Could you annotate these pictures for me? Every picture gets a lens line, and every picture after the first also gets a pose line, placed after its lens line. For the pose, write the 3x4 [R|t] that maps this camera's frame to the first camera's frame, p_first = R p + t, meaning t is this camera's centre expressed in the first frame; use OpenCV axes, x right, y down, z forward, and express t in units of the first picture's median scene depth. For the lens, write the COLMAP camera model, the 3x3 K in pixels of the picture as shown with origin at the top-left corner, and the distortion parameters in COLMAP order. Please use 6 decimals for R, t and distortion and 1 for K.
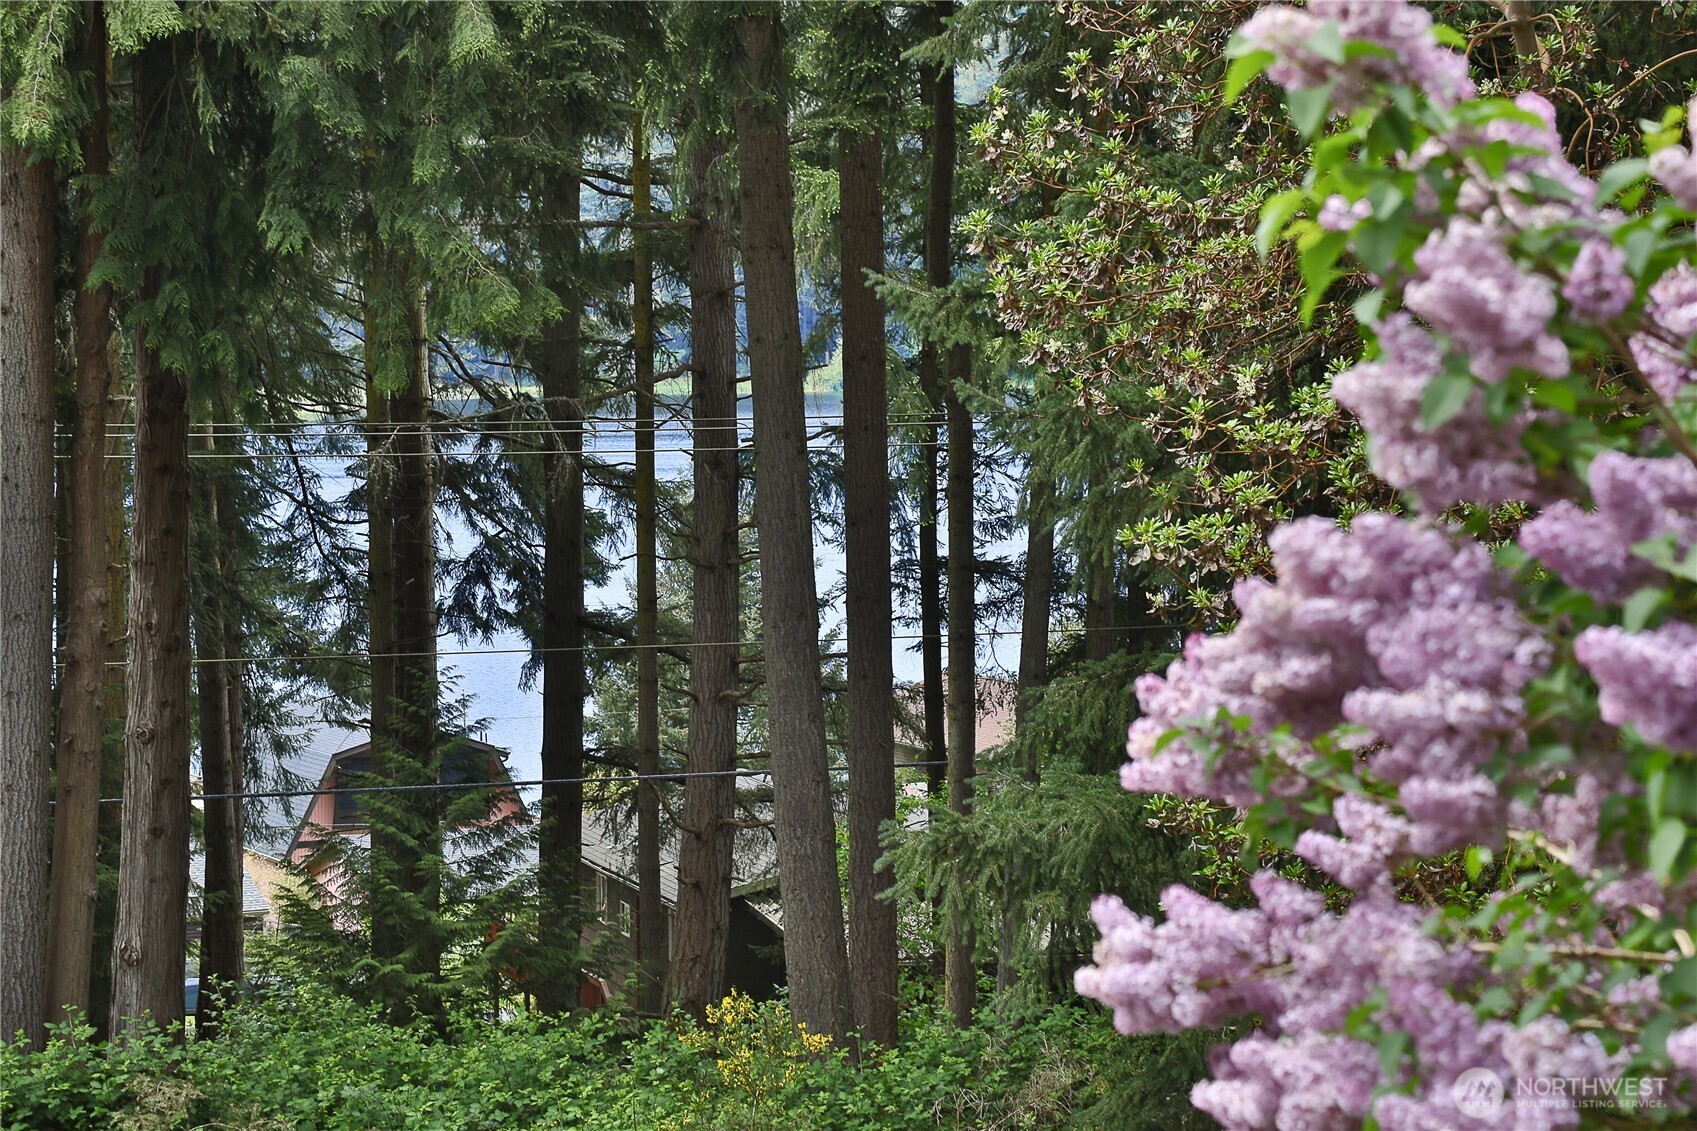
lens RADIAL K [[4955.9, 0, 848.5], [0, 4955.9, 565.5], [0, 0, 1]] dist [0.613937, -1.216273]
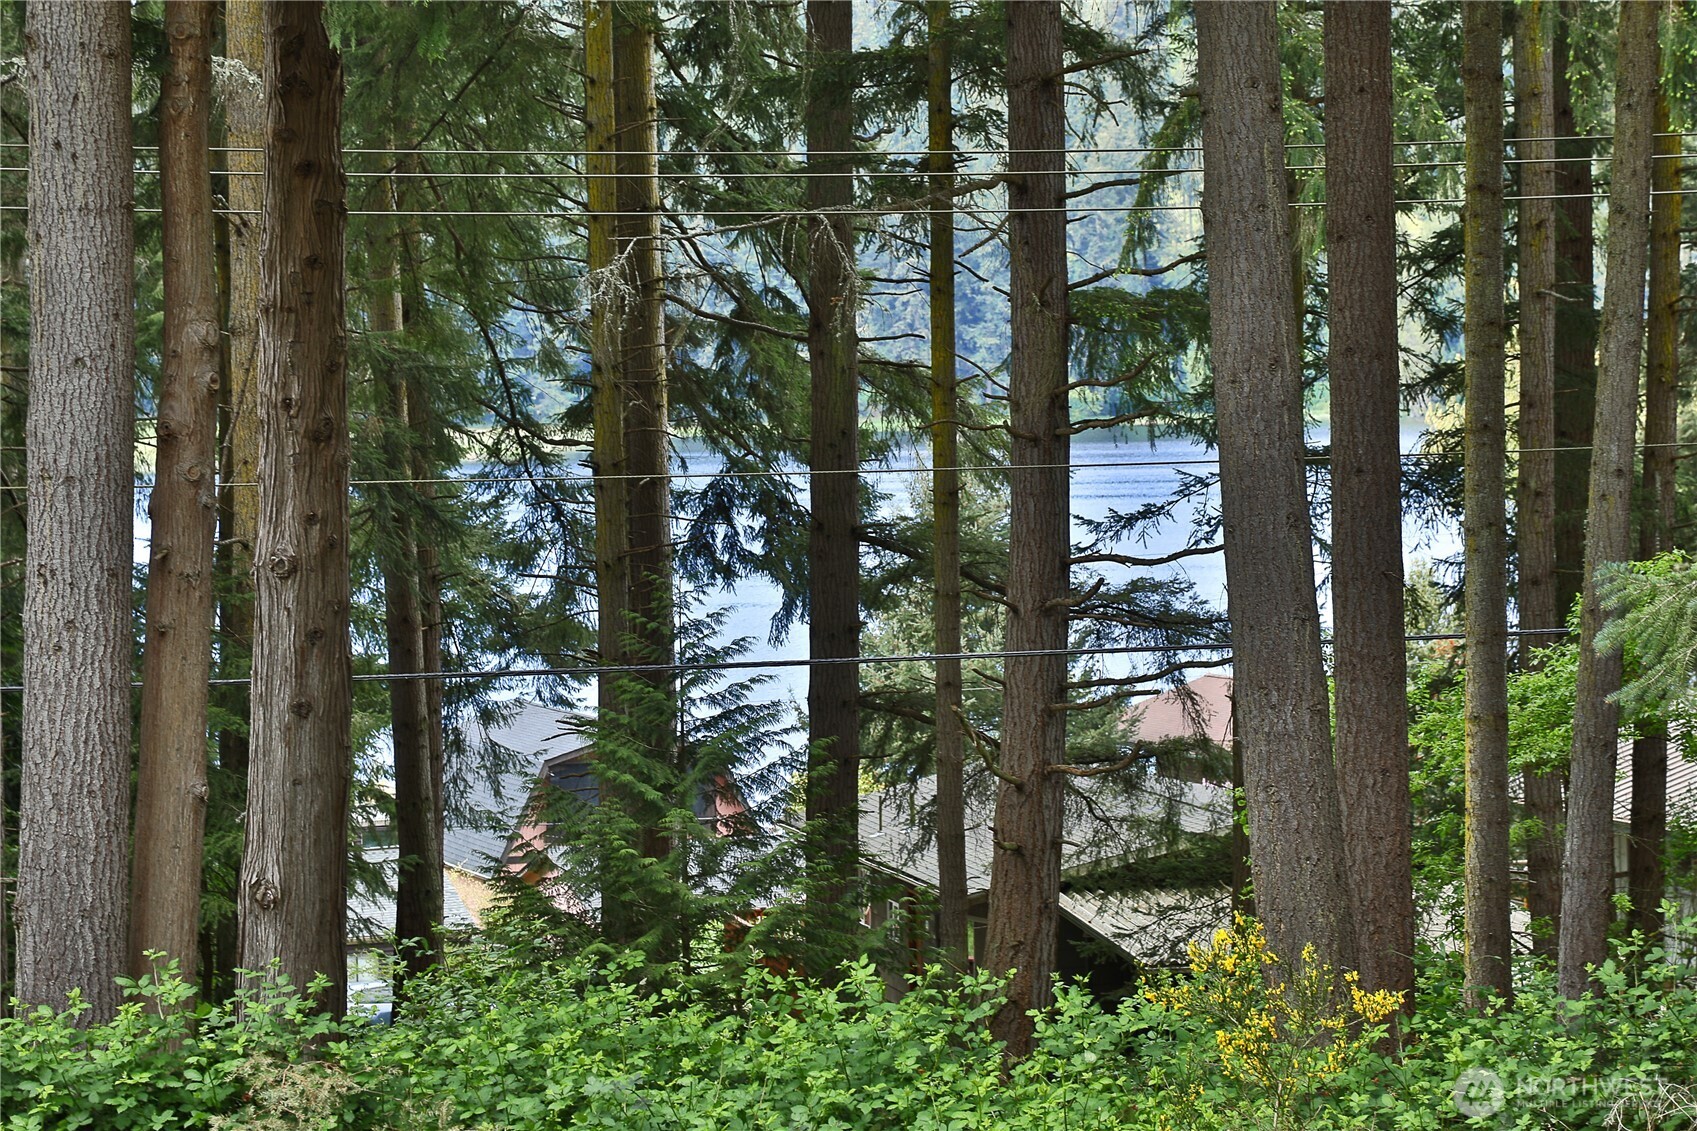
lens RADIAL K [[4955.9, 0, 848.5], [0, 4955.9, 565.5], [0, 0, 1]] dist [0.613937, -1.216273]
pose [[0.999139, -0.006989, -0.040895, -0.026234], [0.006583, 0.999928, -0.010041, 0.028827], [0.040962, 0.009763, 0.999113, 0.235903]]
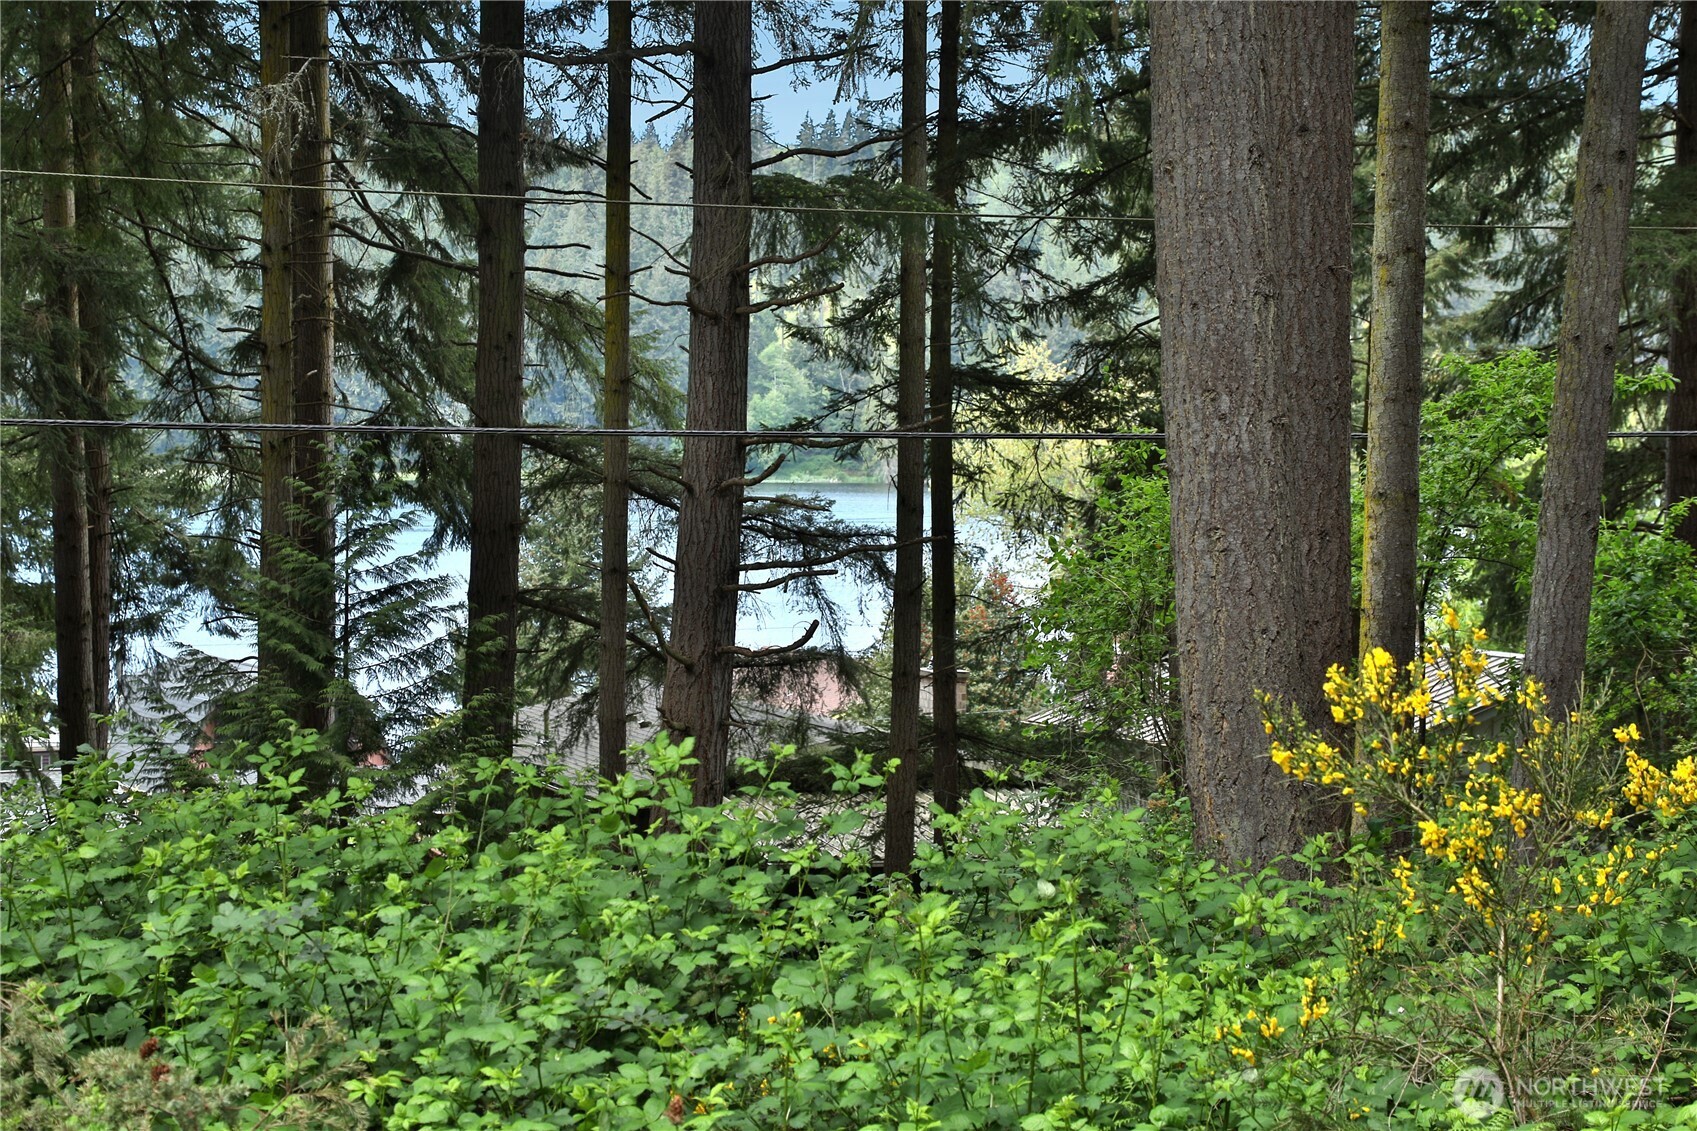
lens RADIAL K [[3694.4, 0, 851.3], [0, 3694.4, 607.7], [0, 0, 1]] dist [0.403221, -0.439795]
pose [[0.997704, 0.019085, 0.064973, -0.044877], [-0.018666, 0.999801, -0.007047, 0.051113], [-0.065095, 0.005818, 0.997862, 0.446220]]
